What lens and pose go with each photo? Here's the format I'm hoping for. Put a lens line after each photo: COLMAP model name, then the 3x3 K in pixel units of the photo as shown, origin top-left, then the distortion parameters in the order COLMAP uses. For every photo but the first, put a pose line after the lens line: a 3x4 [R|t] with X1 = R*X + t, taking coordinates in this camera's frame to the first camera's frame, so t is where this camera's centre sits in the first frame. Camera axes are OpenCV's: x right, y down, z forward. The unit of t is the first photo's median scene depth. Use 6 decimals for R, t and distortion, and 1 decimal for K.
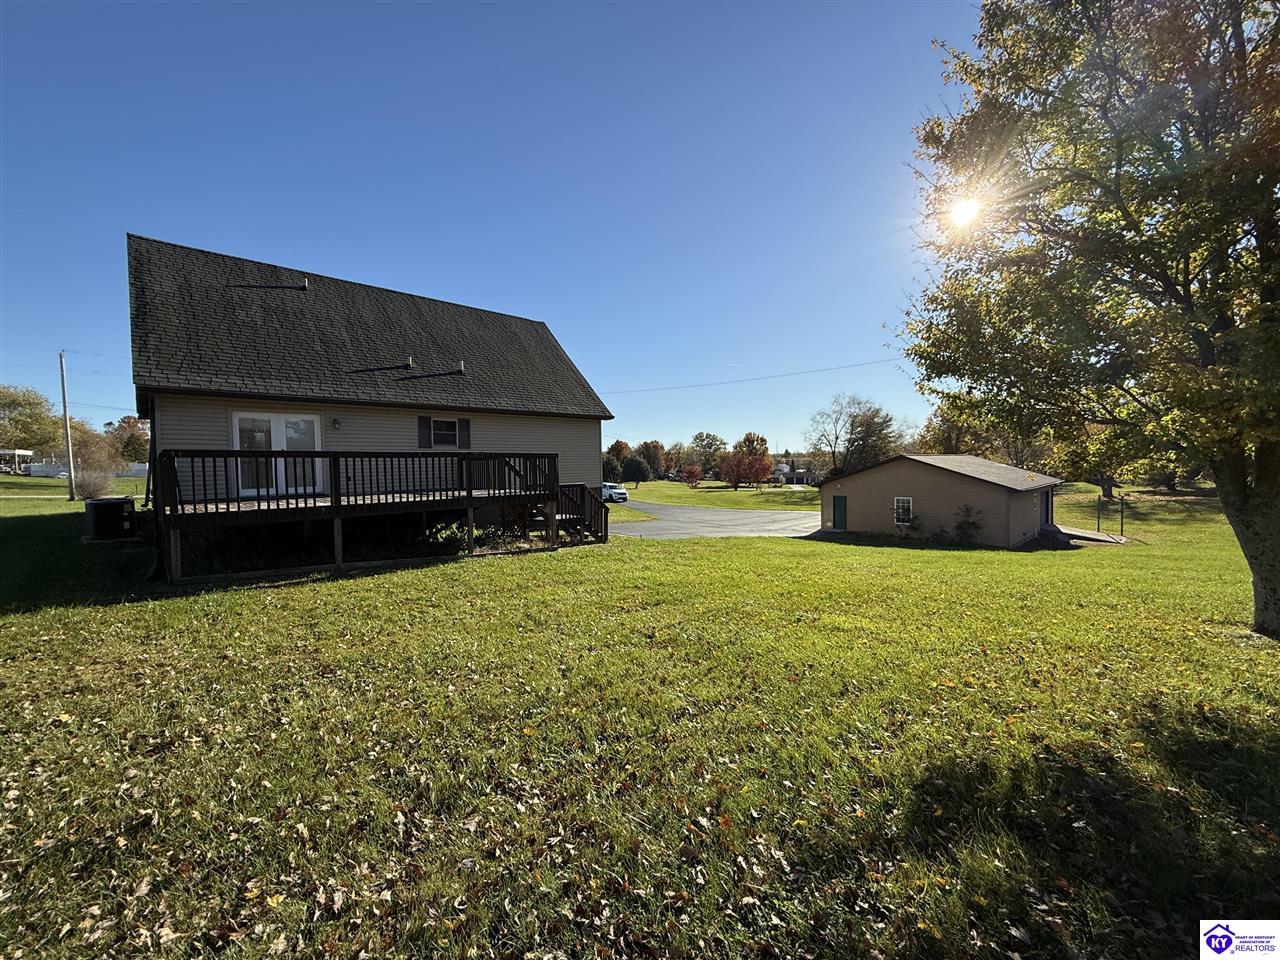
lens RADIAL K [[507.3, 0, 635.4], [0, 507.3, 486.7], [0, 0, 1]] dist [-0.000494, 0.003233]
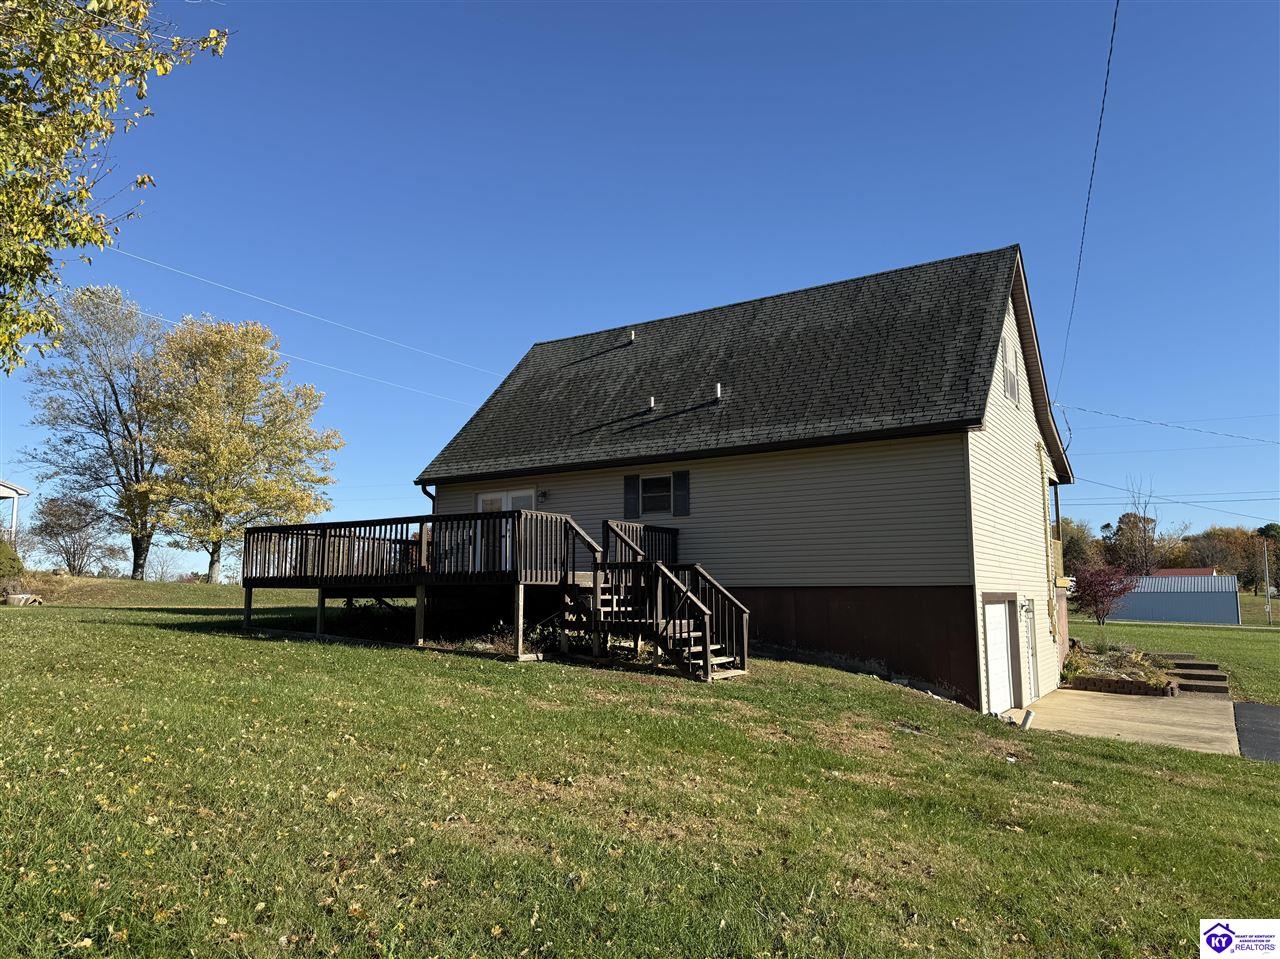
lens RADIAL K [[886.5, 0, 640.0], [0, 886.5, 479.5], [0, 0, 1]] dist [0.127826, -0.183954]
pose [[0.226067, -0.110118, -0.967868, 1.239094], [-0.046629, 0.991228, -0.123667, 0.037553], [0.972995, 0.073088, 0.218949, 1.112441]]
